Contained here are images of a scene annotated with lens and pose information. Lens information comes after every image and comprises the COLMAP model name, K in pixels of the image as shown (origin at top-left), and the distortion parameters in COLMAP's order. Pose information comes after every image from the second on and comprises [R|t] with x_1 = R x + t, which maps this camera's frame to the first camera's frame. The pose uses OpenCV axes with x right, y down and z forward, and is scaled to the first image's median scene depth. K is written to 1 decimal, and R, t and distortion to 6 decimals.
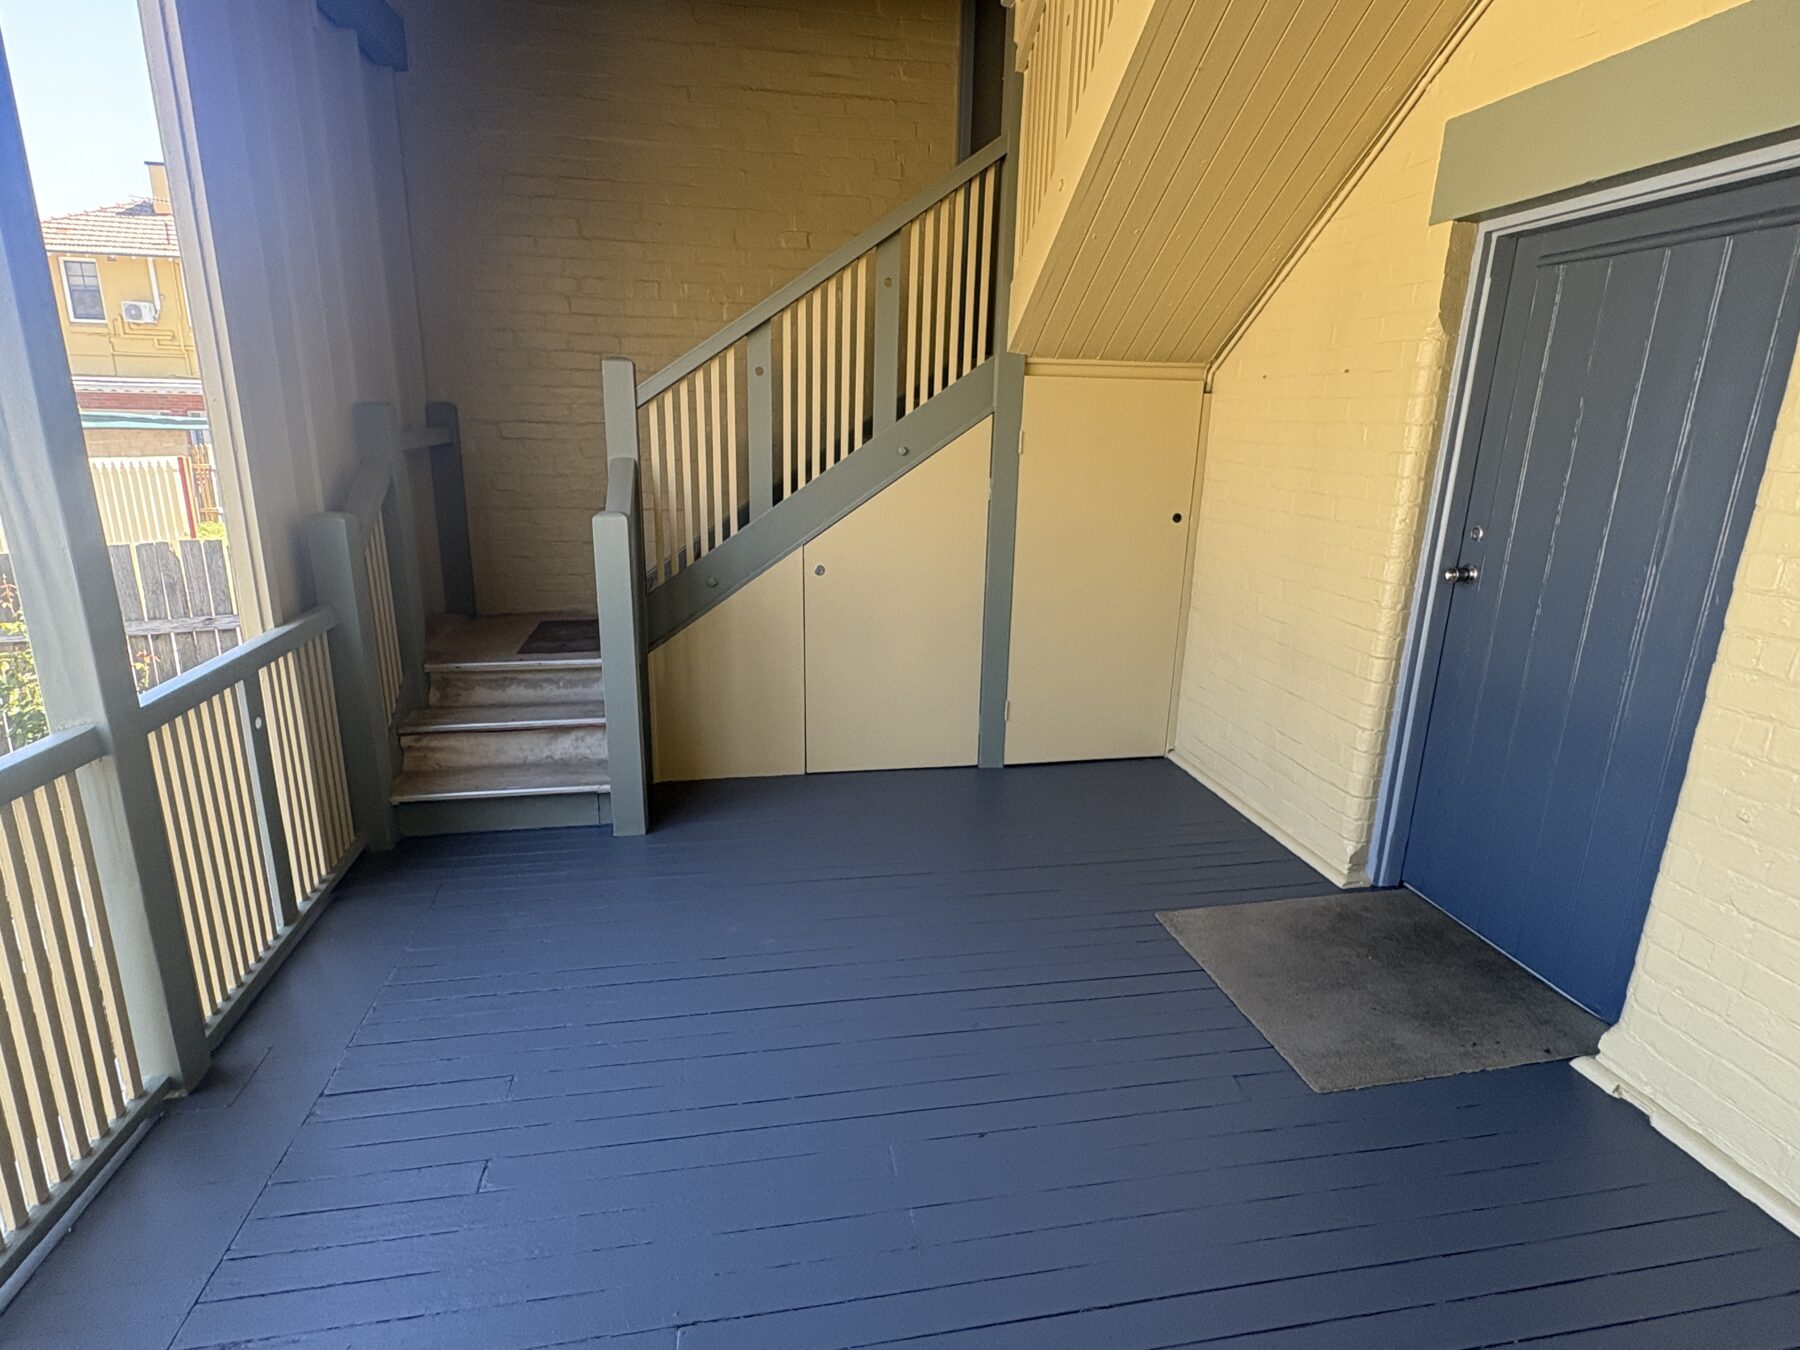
lens RADIAL K [[932.0, 0, 900.0], [0, 932.0, 675.0], [0, 0, 1]] dist [0.000586, 0.000733]
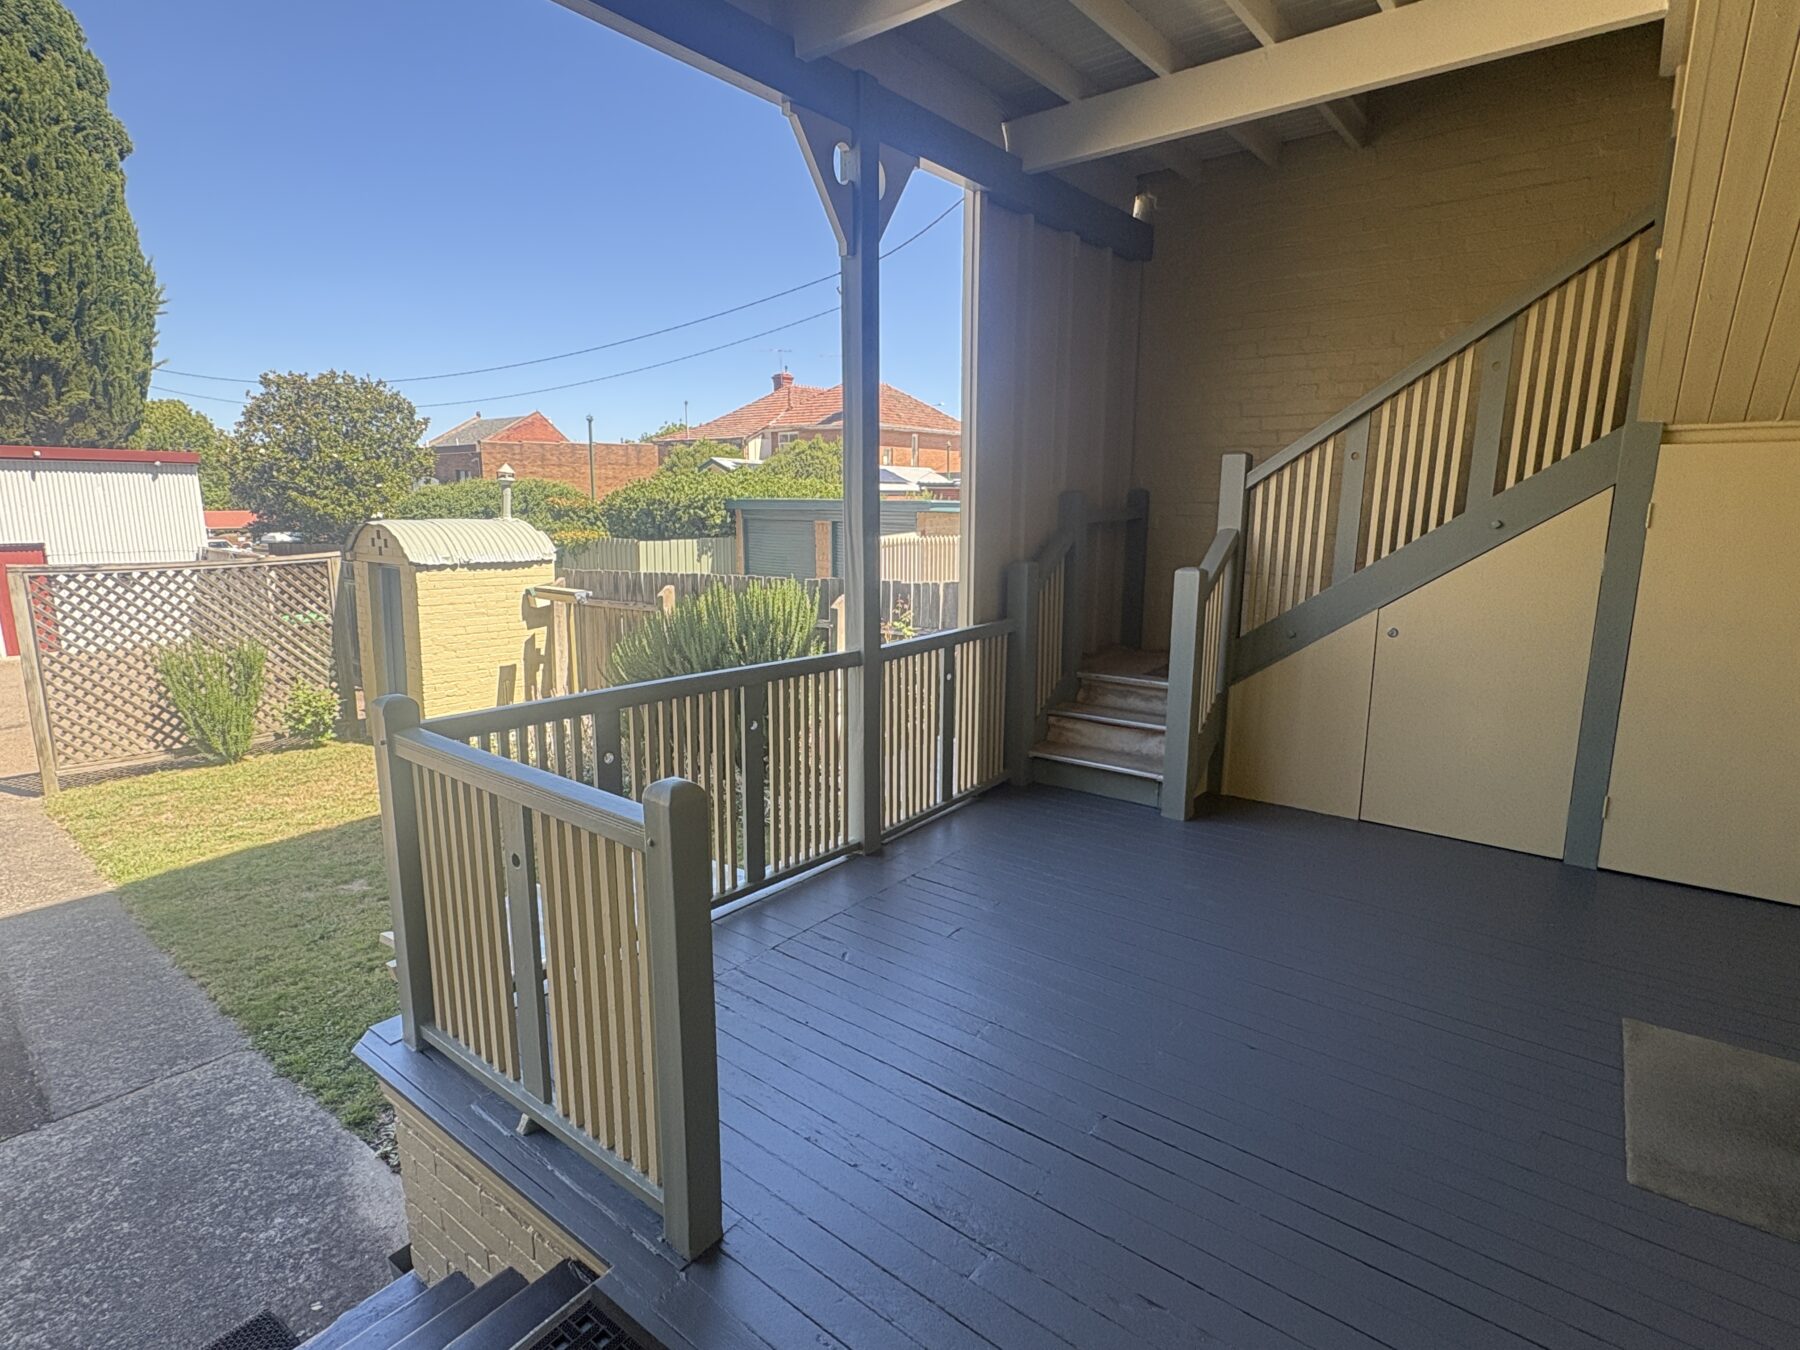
lens RADIAL K [[937.7, 0, 900.0], [0, 937.7, 675.0], [0, 0, 1]] dist [0.025391, 0.000524]
pose [[0.664180, 0.124082, -0.737204, 0.373140], [-0.189203, 0.981924, -0.005190, 0.053946], [0.723234, 0.142929, 0.675651, -0.162270]]
